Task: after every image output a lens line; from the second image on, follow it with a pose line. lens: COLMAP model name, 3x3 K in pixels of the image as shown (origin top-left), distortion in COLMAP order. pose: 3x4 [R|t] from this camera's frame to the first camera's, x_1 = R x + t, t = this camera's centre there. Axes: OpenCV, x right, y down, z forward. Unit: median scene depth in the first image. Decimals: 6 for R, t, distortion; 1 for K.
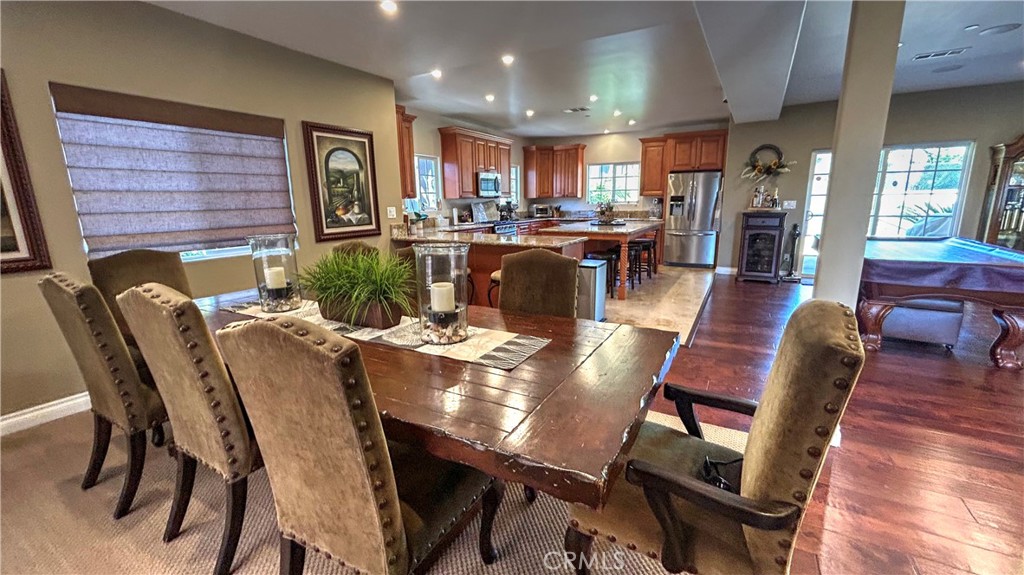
lens RADIAL K [[415.6, 0, 512.0], [0, 415.6, 287.5], [0, 0, 1]] dist [0.000564, 0.000213]
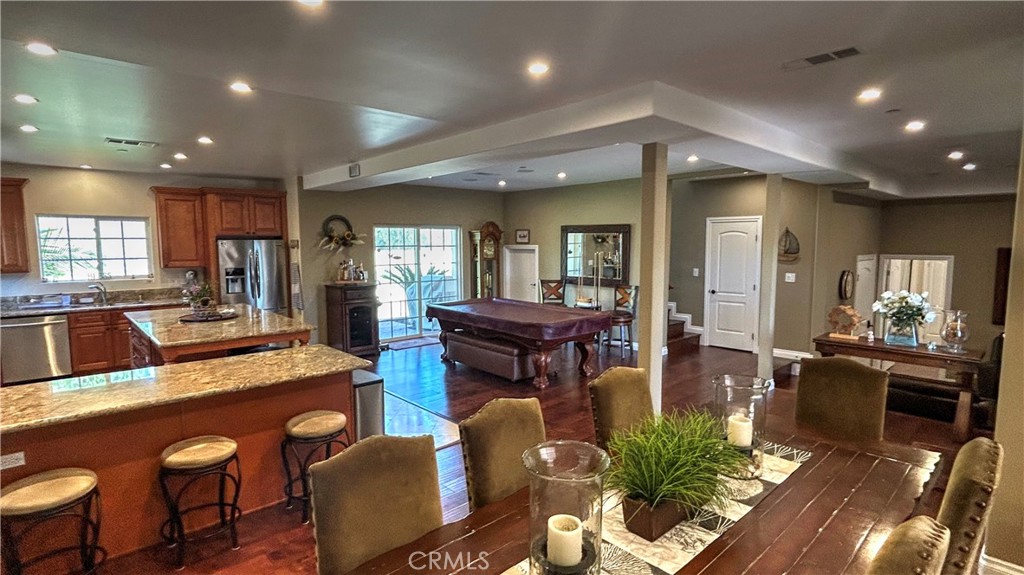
lens RADIAL K [[503.9, 0, 512.0], [0, 503.9, 287.5], [0, 0, 1]] dist [0.001248, 0.000182]
pose [[0.304446, -0.077173, 0.949398, -0.344154], [0.194926, 0.980667, 0.017208, -0.104423], [-0.932372, 0.179824, 0.313603, 0.244524]]
